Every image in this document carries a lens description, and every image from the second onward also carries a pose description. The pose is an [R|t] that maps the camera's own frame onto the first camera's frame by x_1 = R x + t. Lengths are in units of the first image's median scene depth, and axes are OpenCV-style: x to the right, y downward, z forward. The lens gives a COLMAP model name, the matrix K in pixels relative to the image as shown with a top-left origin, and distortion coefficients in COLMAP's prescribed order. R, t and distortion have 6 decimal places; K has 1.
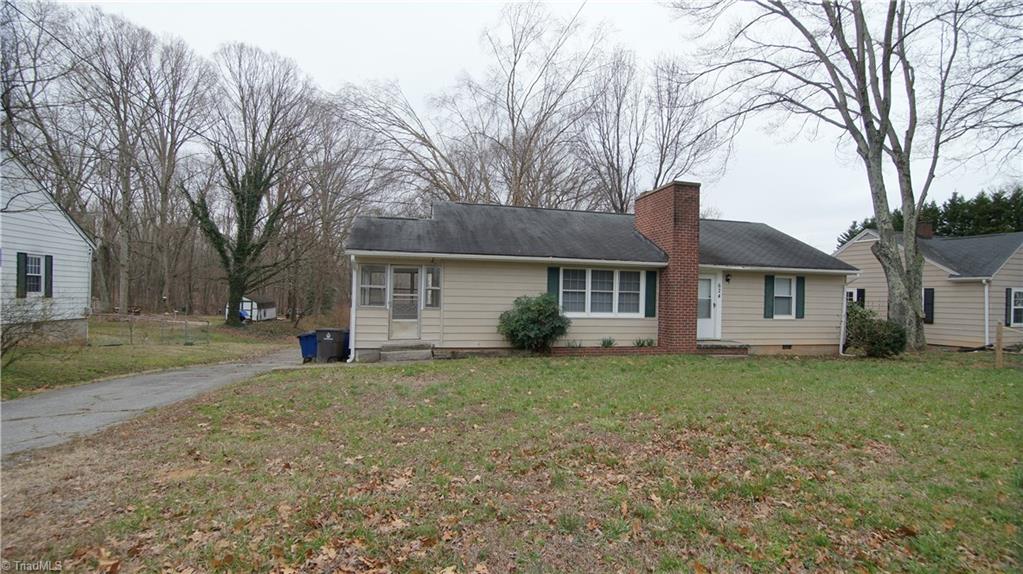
lens RADIAL K [[454.6, 0, 508.4], [0, 454.6, 290.3], [0, 0, 1]] dist [-0.036752, 0.006732]
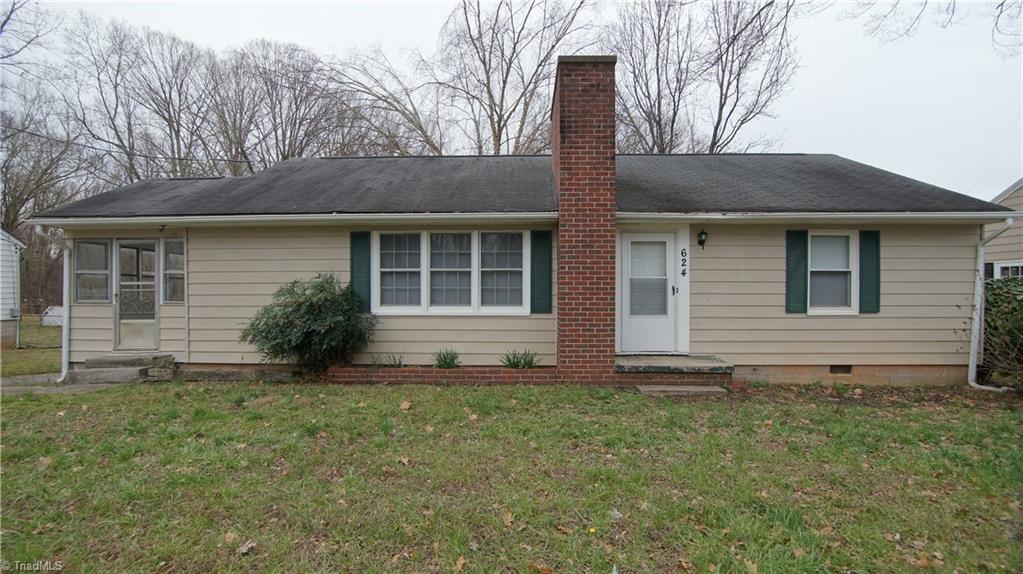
lens RADIAL K [[454.6, 0, 509.8], [0, 454.6, 291.7], [0, 0, 1]] dist [-0.036752, 0.006732]
pose [[0.967880, -0.021586, -0.250484, 0.382463], [0.023509, 0.999713, 0.004686, 0.026700], [0.250311, -0.010424, 0.968109, 0.410037]]
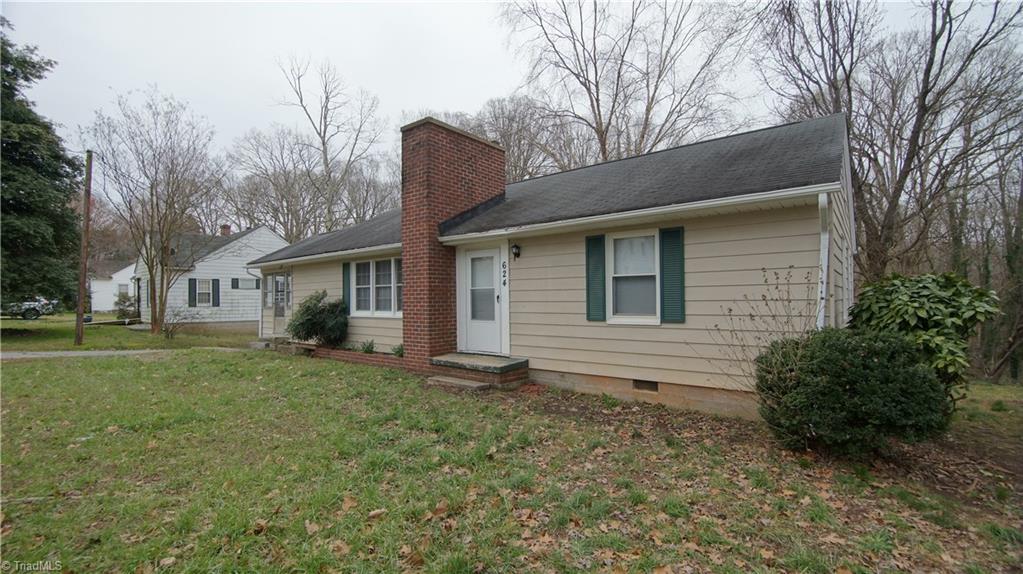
lens RADIAL K [[454.6, 0, 512.5], [0, 454.6, 288.0], [0, 0, 1]] dist [-0.036752, 0.006732]
pose [[0.620153, -0.045084, -0.783185, 0.899127], [0.041740, 0.998829, -0.024446, 0.032861], [0.783370, -0.017530, 0.621309, 0.604193]]
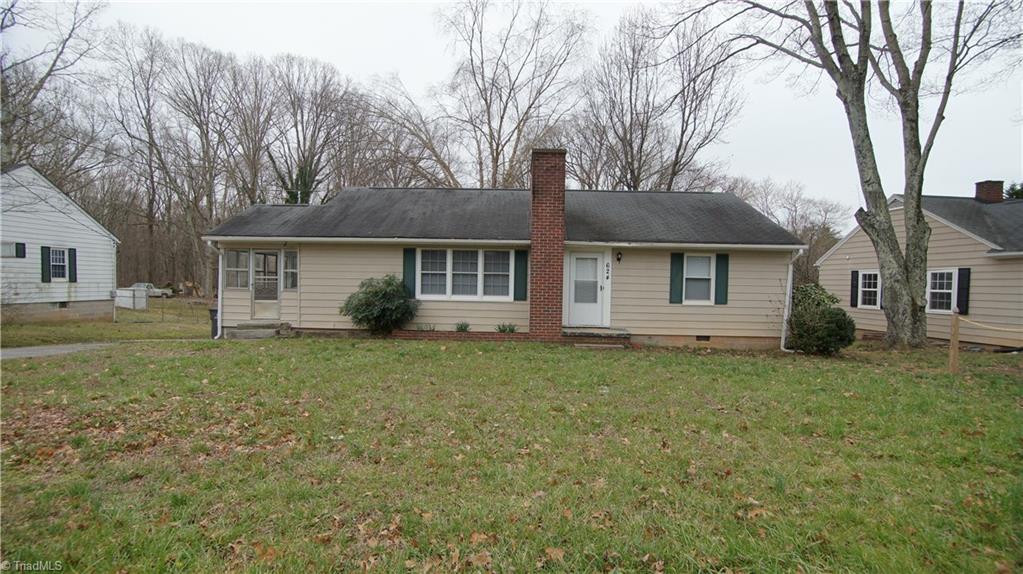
lens RADIAL K [[454.6, 0, 508.7], [0, 454.6, 290.5], [0, 0, 1]] dist [-0.036752, 0.006732]
pose [[0.970075, 0.001598, -0.242799, 0.471477], [0.004746, 0.999663, 0.025541, 0.013912], [0.242758, -0.025929, 0.969740, 0.094993]]
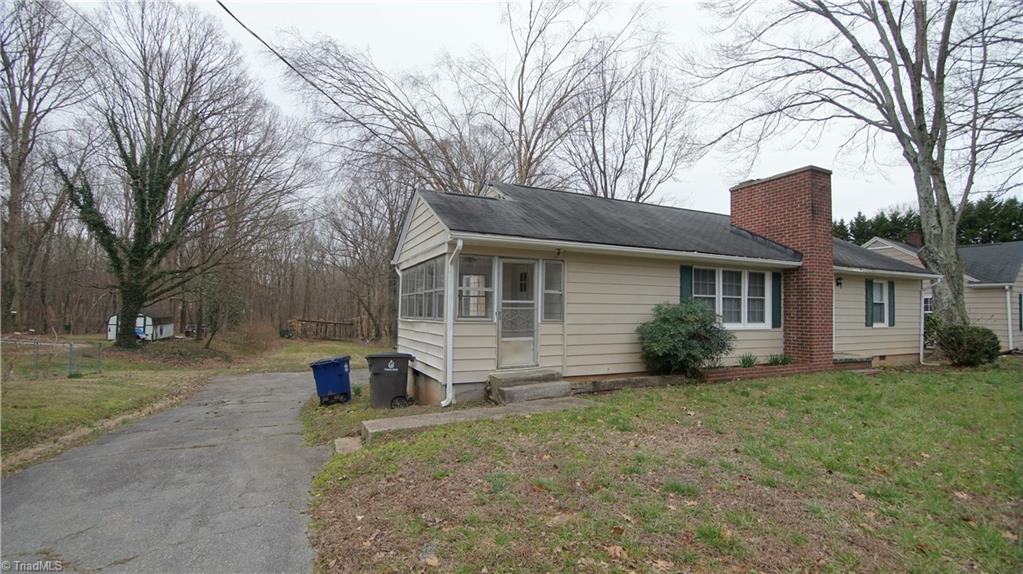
lens RADIAL K [[454.6, 0, 510.7], [0, 454.6, 293.5], [0, 0, 1]] dist [-0.036752, 0.006732]
pose [[0.977393, -0.000860, 0.211428, -0.312461], [0.005104, 0.999796, -0.019525, 0.009065], [-0.211368, 0.020162, 0.977198, 0.268859]]
